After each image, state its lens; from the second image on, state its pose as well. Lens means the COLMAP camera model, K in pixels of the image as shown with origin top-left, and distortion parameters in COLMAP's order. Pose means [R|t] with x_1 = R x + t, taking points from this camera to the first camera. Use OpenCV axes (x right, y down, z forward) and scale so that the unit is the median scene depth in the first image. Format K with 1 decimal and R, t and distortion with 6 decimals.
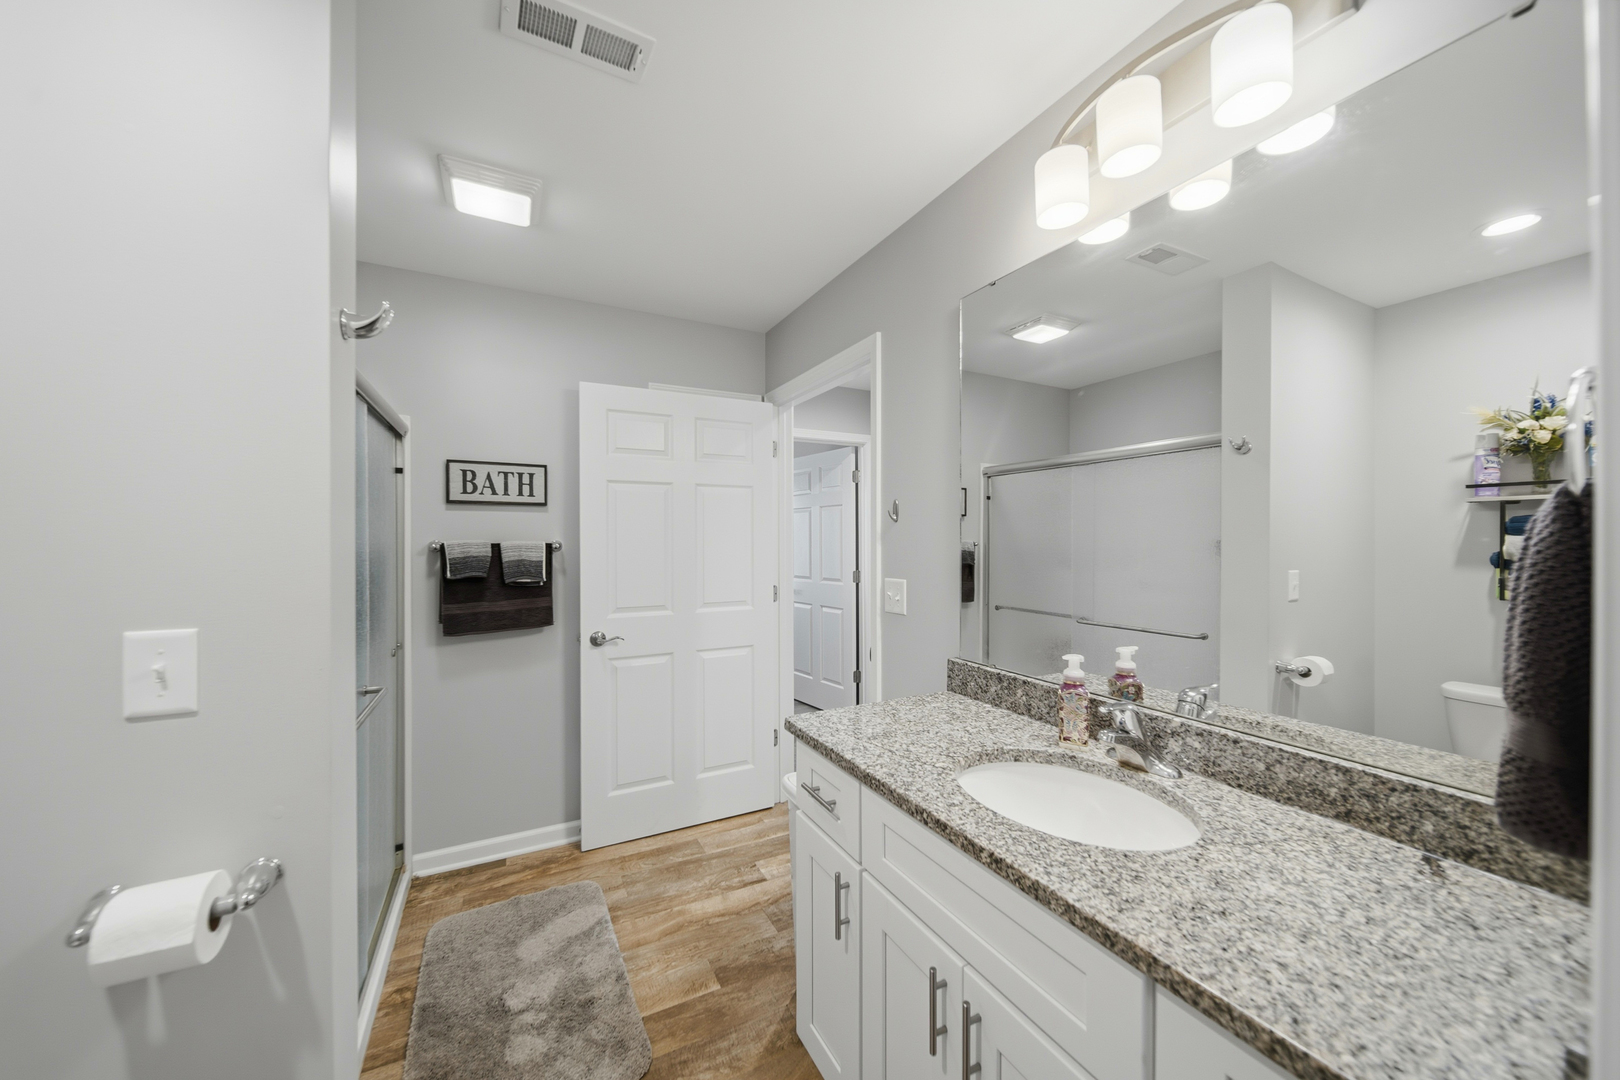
lens RADIAL K [[606.4, 0, 810.0], [0, 606.4, 540.0], [0, 0, 1]] dist [-0.001454, -0.002471]
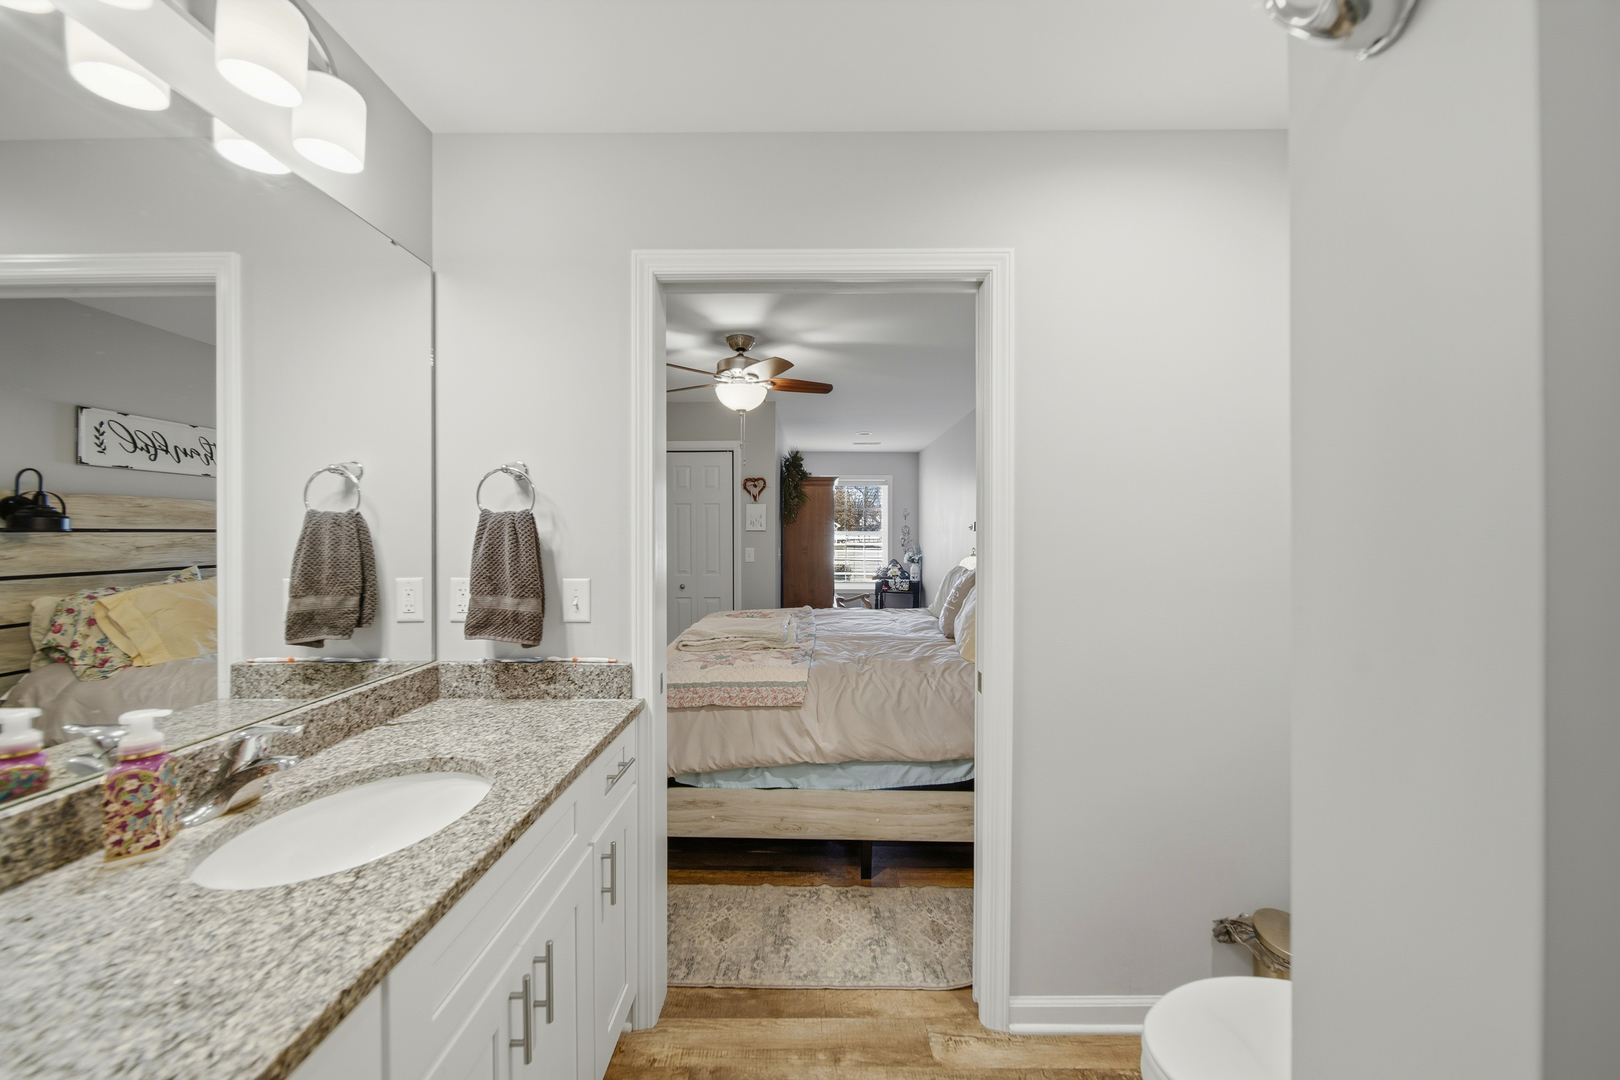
lens RADIAL K [[606.4, 0, 810.0], [0, 606.4, 540.0], [0, 0, 1]] dist [-0.001454, -0.002471]
pose [[-0.890994, -0.002667, 0.454007, -0.622038], [0.003940, 0.999900, 0.013607, 0.005259], [-0.453997, 0.013912, -0.890894, 1.622020]]
